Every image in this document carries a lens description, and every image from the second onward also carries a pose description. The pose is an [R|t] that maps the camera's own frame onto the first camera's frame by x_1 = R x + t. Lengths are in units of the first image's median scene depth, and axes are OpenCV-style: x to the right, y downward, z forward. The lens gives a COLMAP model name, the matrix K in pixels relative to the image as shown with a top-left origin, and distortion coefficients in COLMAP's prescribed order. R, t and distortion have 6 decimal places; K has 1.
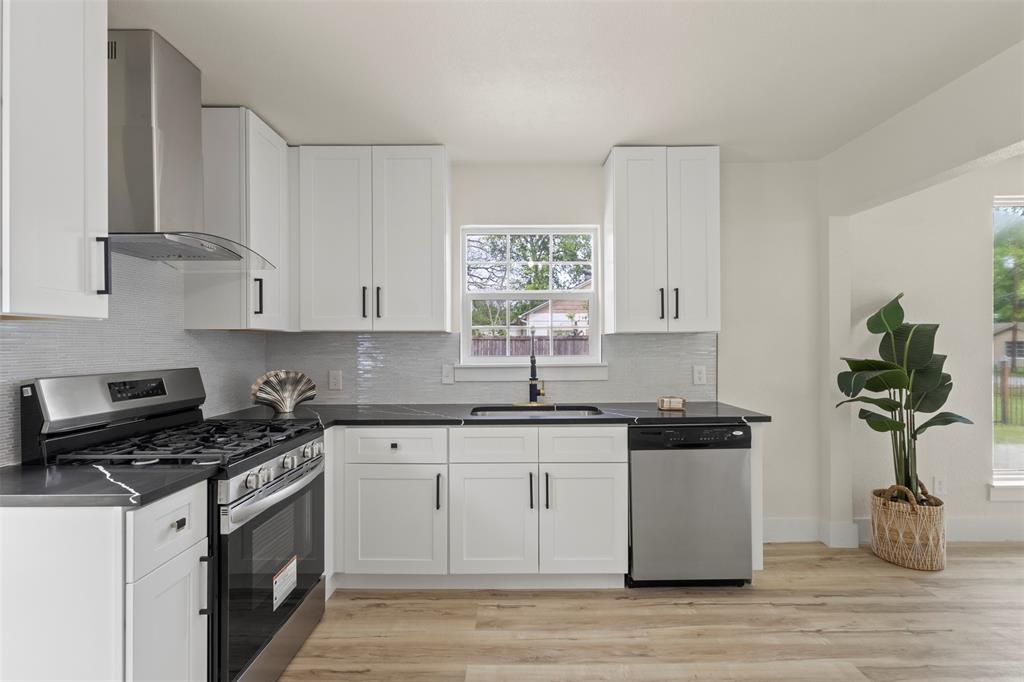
lens RADIAL K [[474.2, 0, 509.6], [0, 474.2, 347.4], [0, 0, 1]] dist [0.000928, 0.001152]
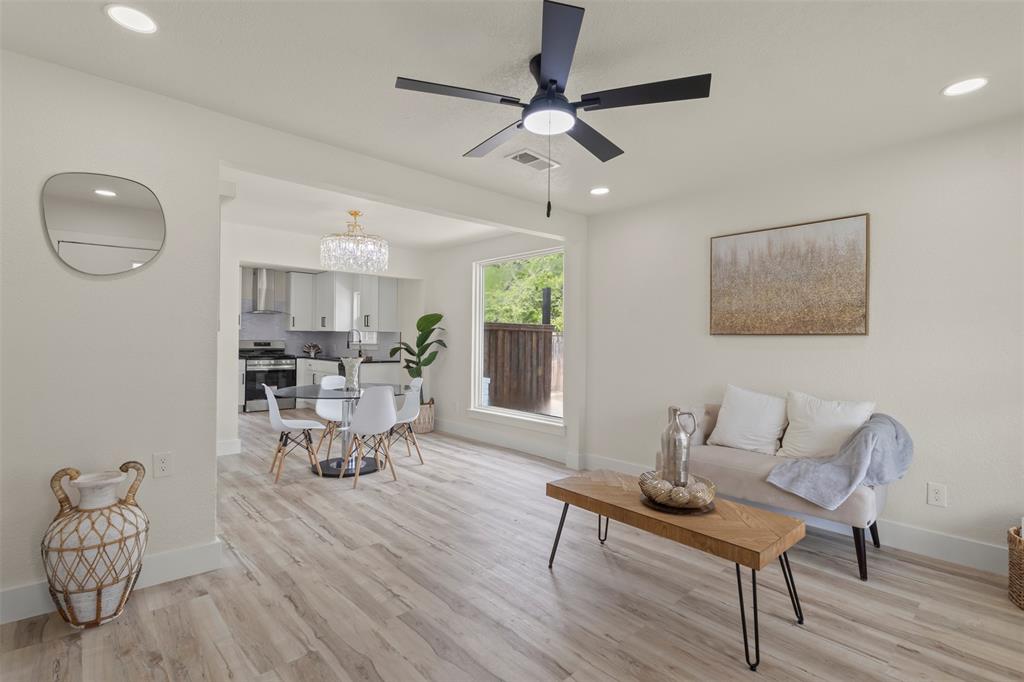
lens RADIAL K [[474.2, 0, 506.7], [0, 474.2, 346.7], [0, 0, 1]] dist [0.000928, 0.001152]
pose [[0.664647, 0.017886, -0.746944, 3.218565], [-0.016444, 0.999821, 0.009309, 0.023078], [0.746977, 0.006096, 0.664822, -0.205416]]
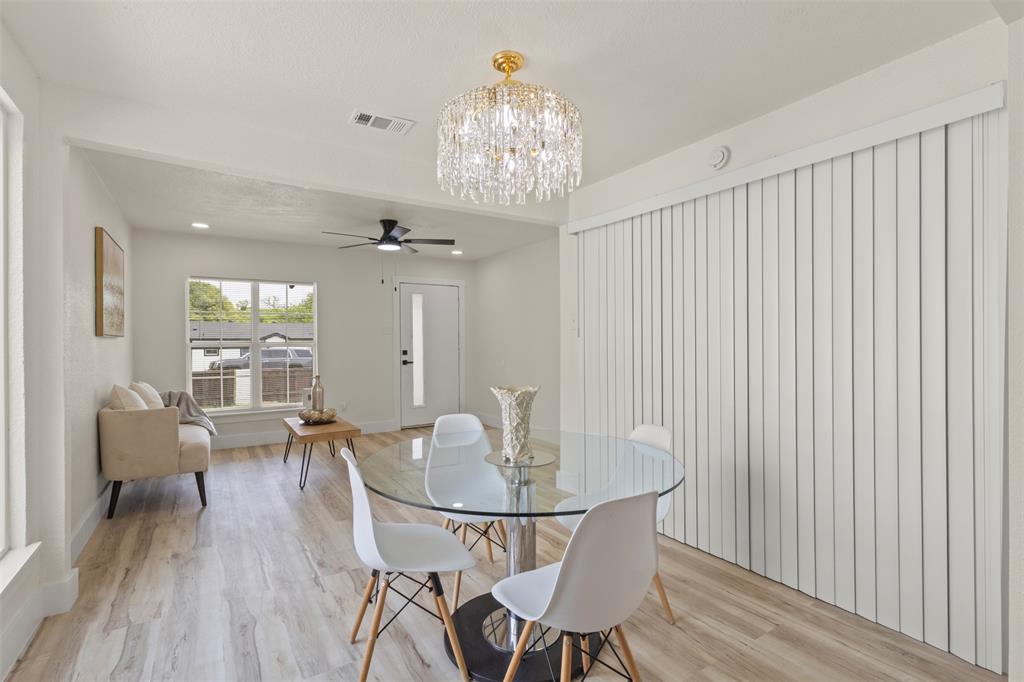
lens RADIAL K [[474.2, 0, 516.0], [0, 474.2, 343.9], [0, 0, 1]] dist [0.000928, 0.001152]
pose [[-0.545108, 0.000294, 0.838365, 0.772012], [0.011553, 0.999908, 0.007161, 0.016191], [-0.838286, 0.013589, -0.545061, 1.003298]]
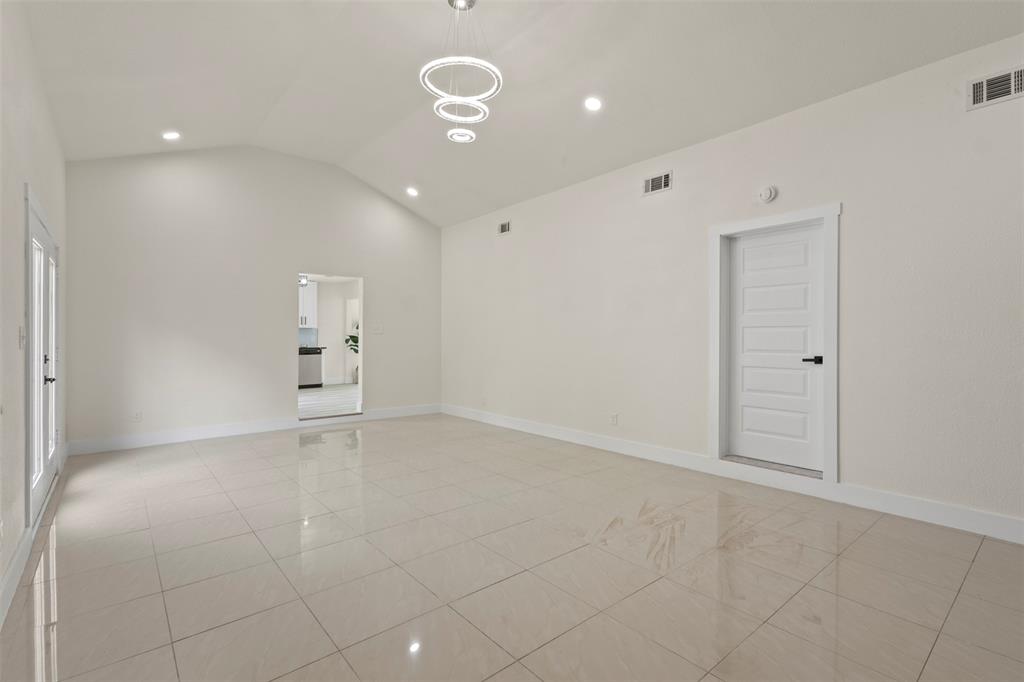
lens RADIAL K [[474.2, 0, 511.5], [0, 474.2, 342.8], [0, 0, 1]] dist [0.000928, 0.001152]
pose [[0.764251, 0.000247, 0.644919, -1.014118], [-0.001883, 0.999997, 0.001849, 0.092333], [-0.644916, -0.002628, 0.764249, -3.575817]]
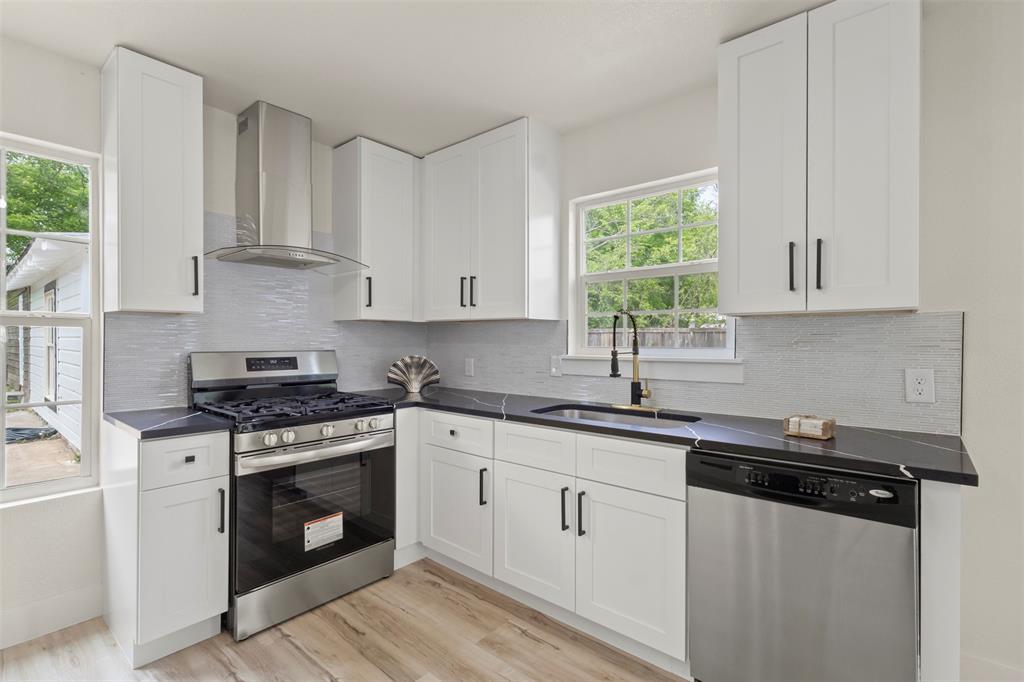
lens RADIAL K [[474.2, 0, 510.6], [0, 474.2, 344.5], [0, 0, 1]] dist [0.000928, 0.001152]
pose [[0.762190, 0.012855, -0.647226, 0.499314], [-0.010091, 0.999917, 0.007976, 0.011134], [0.647275, 0.000452, 0.762256, 0.309484]]
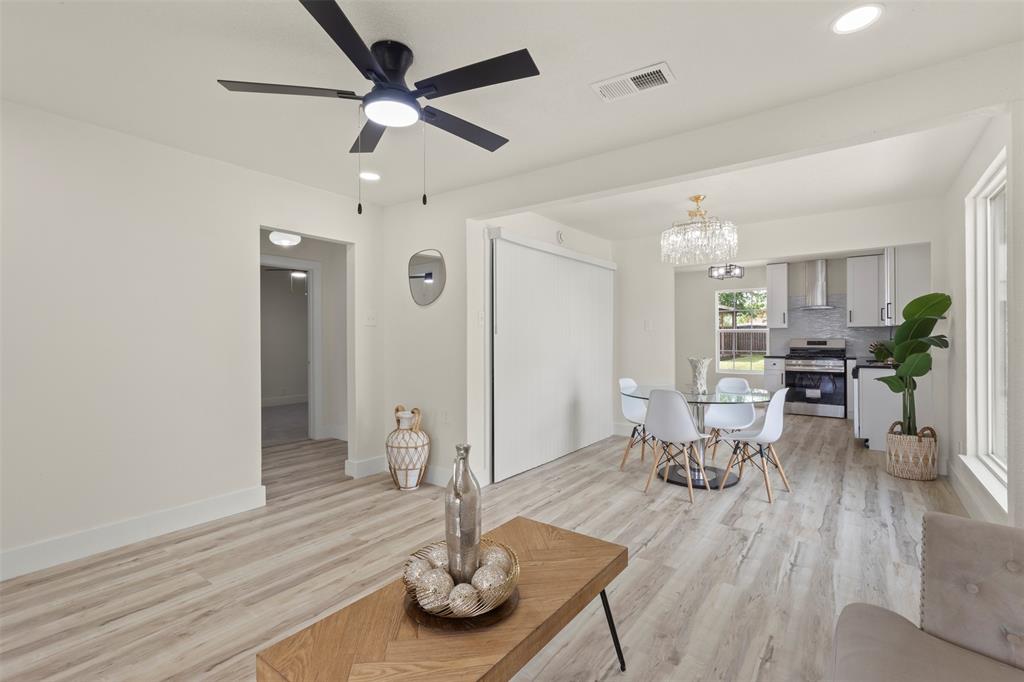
lens RADIAL K [[474.2, 0, 512.1], [0, 474.2, 336.6], [0, 0, 1]] dist [0.000928, 0.001152]
pose [[-0.594545, 0.002268, -0.804059, 3.179715], [0.001119, 0.999997, 0.001993, 0.017110], [0.804062, 0.000285, -0.594546, 1.028836]]
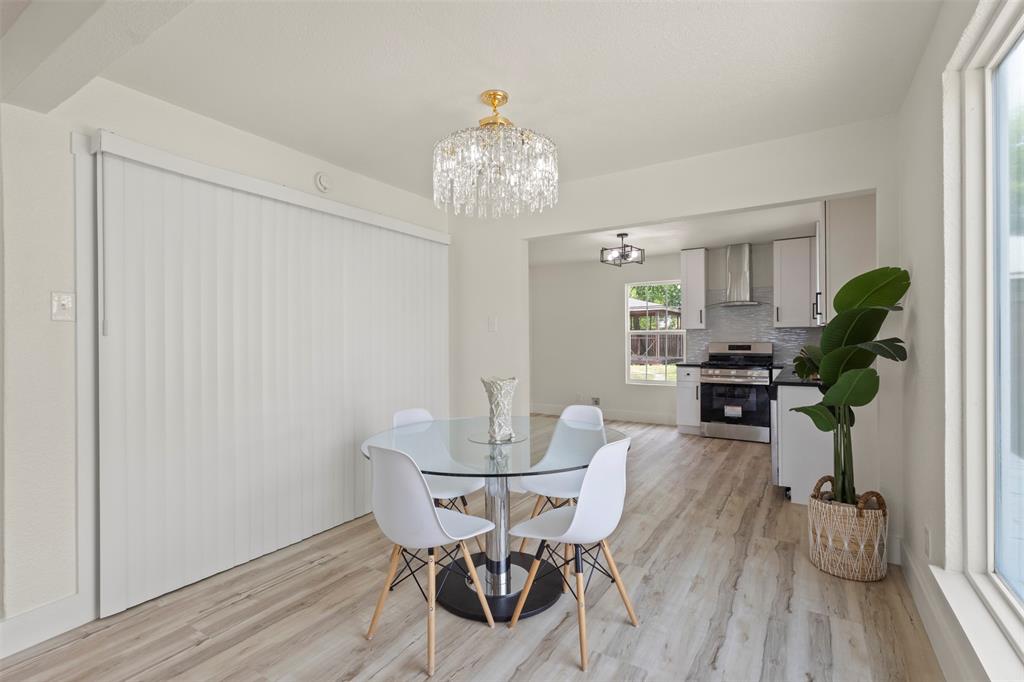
lens RADIAL K [[474.2, 0, 509.0], [0, 474.2, 339.1], [0, 0, 1]] dist [0.000928, 0.001152]
pose [[-0.533410, 0.002263, -0.845854, 2.253521], [0.001582, 0.999997, 0.001678, 0.015662], [0.845855, -0.000443, -0.533412, 1.095210]]
